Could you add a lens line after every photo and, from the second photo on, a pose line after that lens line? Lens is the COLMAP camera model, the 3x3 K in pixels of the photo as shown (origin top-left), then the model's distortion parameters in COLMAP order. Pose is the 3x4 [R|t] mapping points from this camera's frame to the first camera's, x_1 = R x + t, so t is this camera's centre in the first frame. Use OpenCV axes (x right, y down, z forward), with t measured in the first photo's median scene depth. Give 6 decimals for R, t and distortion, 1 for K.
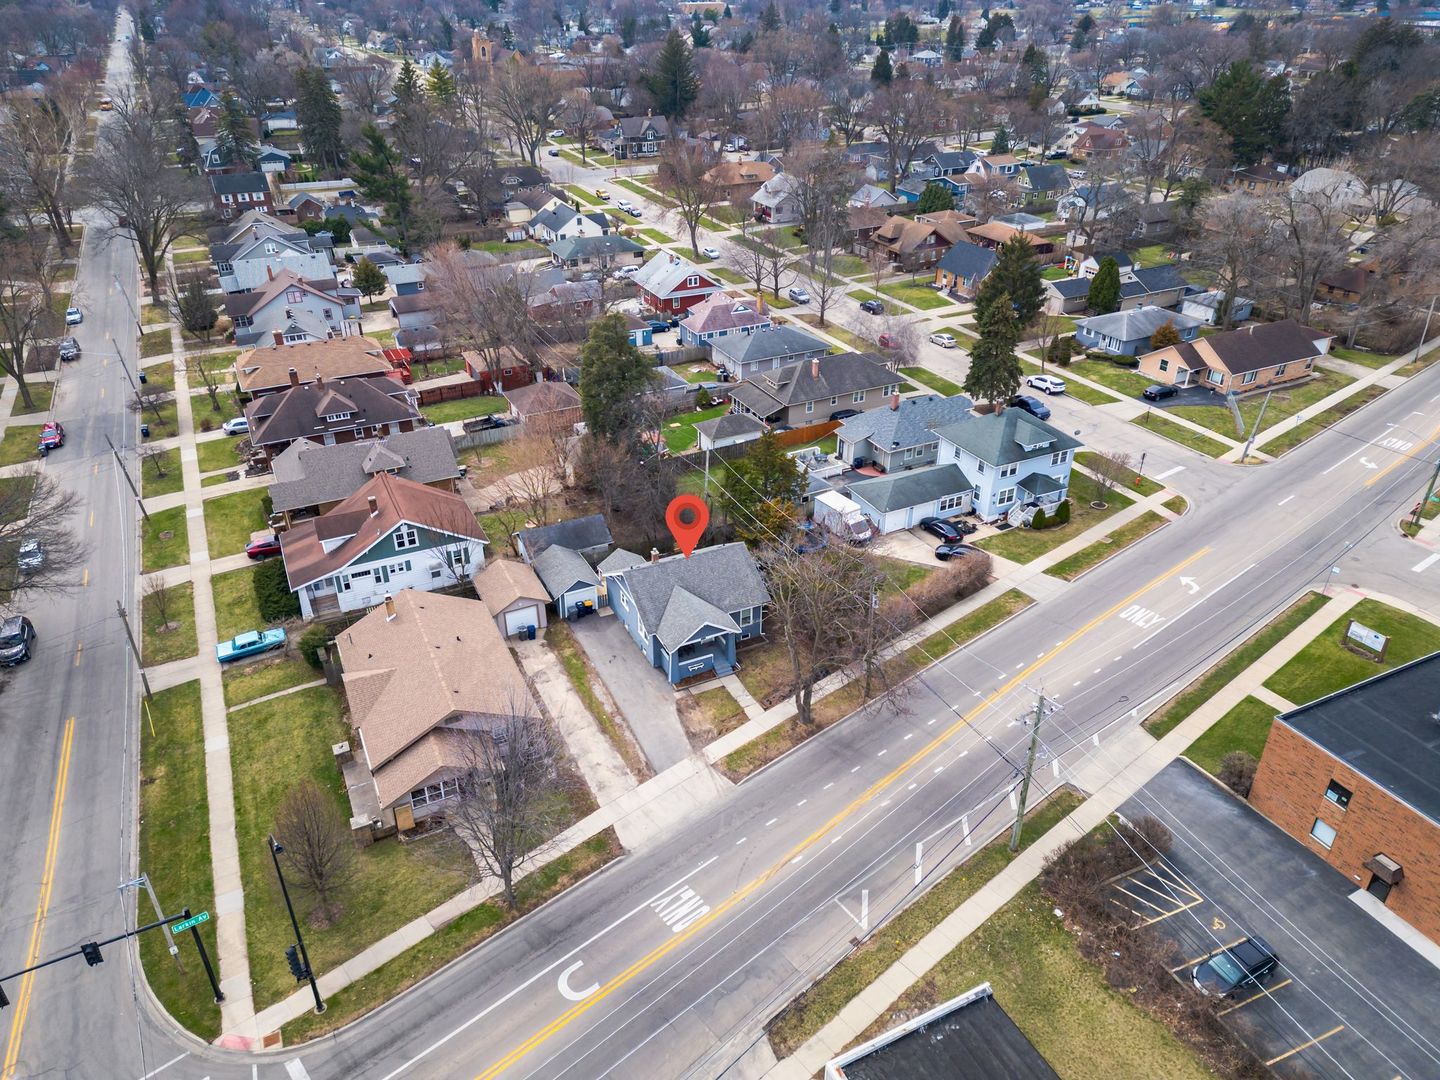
lens RADIAL K [[989.3, 0, 720.0], [0, 989.3, 540.0], [0, 0, 1]] dist [0.106378, -0.101774]
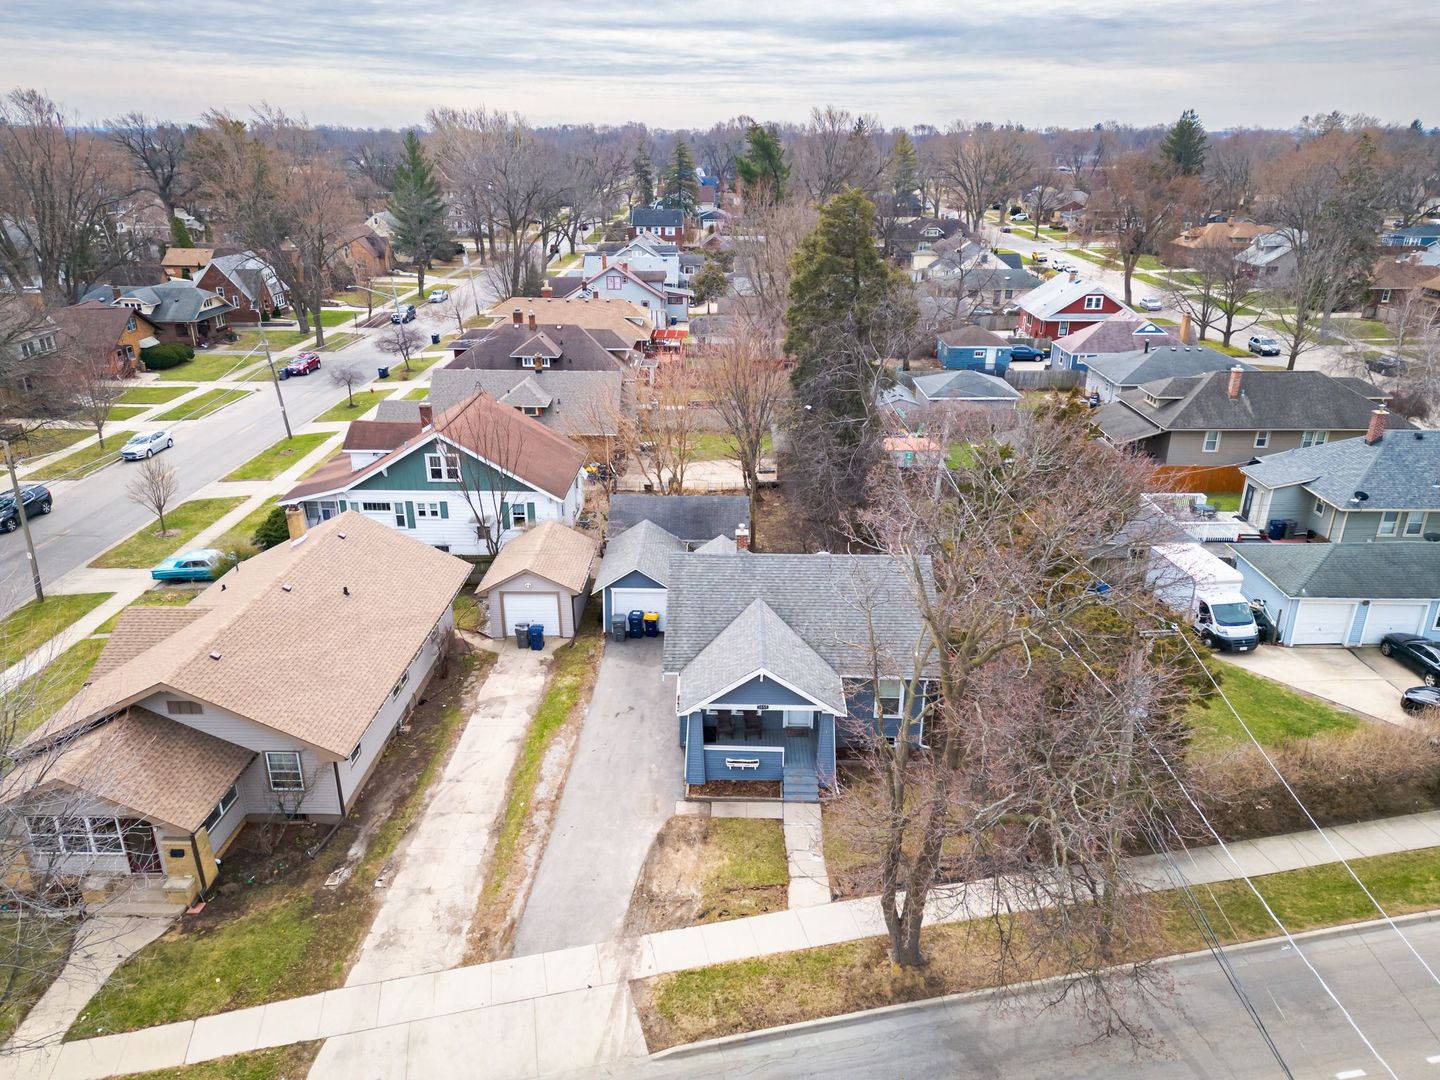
lens RADIAL K [[989.3, 0, 720.0], [0, 989.3, 540.0], [0, 0, 1]] dist [0.106378, -0.101774]
pose [[0.885431, 0.173541, -0.431157, 0.140204], [-0.232438, 0.968672, -0.087449, 0.060832], [0.402474, 0.177647, 0.898029, 0.487816]]
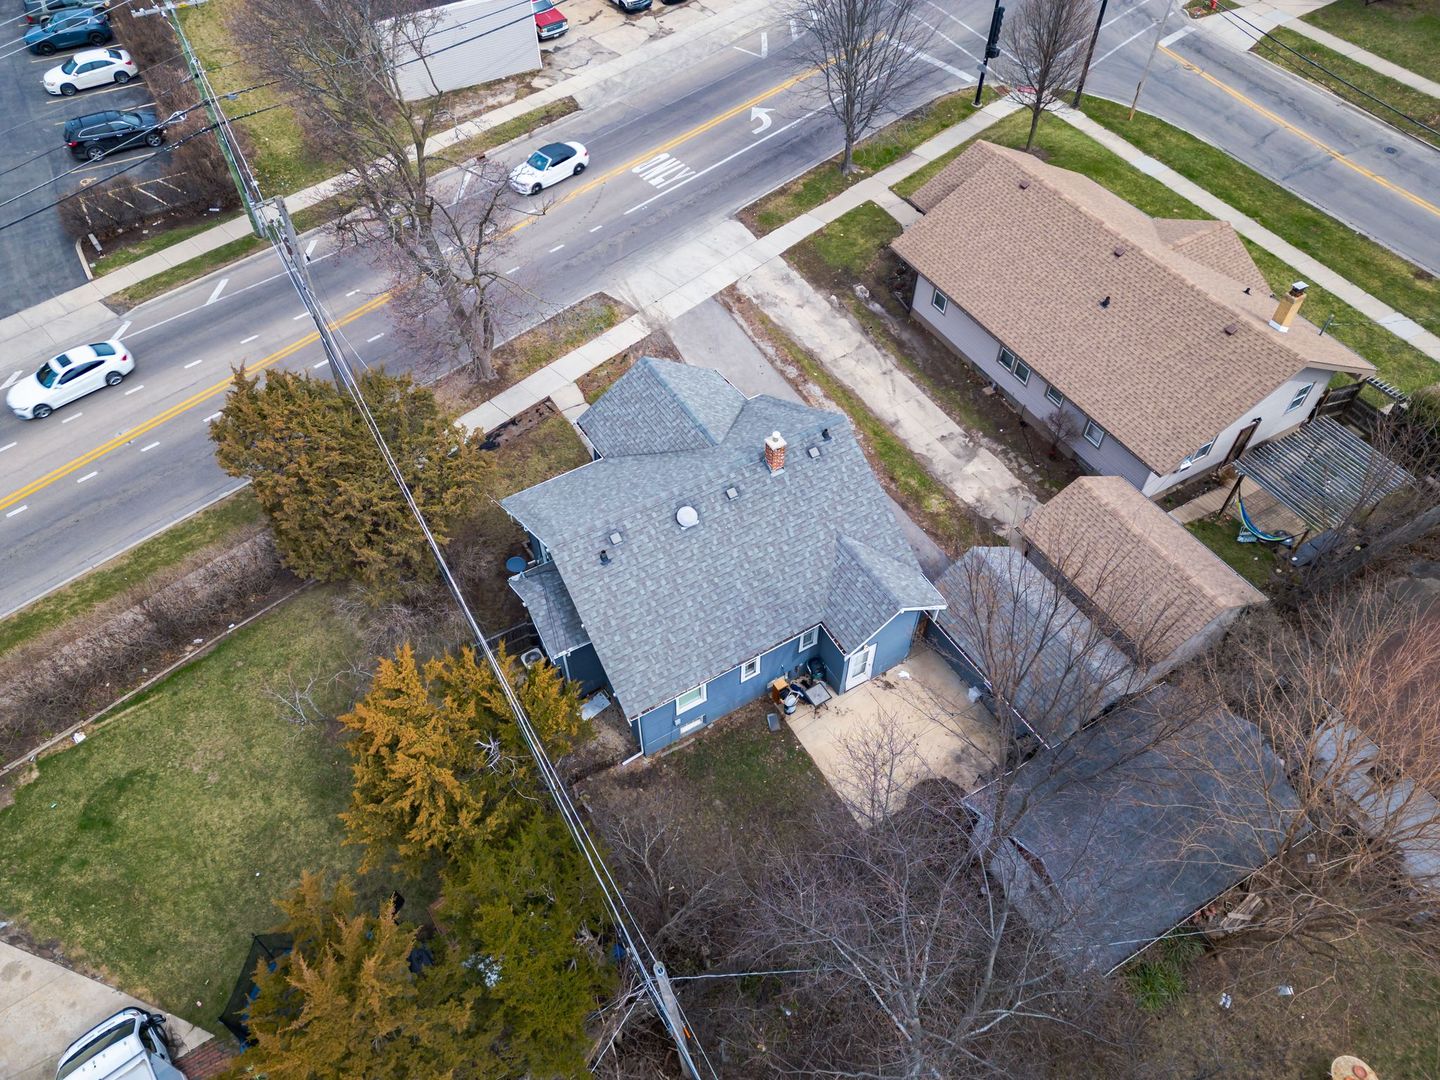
lens RADIAL K [[989.3, 0, 720.0], [0, 989.3, 540.0], [0, 0, 1]] dist [0.106378, -0.101774]
pose [[-0.997592, 0.054932, -0.042331, -0.023015], [-0.033302, 0.155959, 0.987202, -0.347851], [0.060831, 0.986235, -0.153754, 1.022042]]
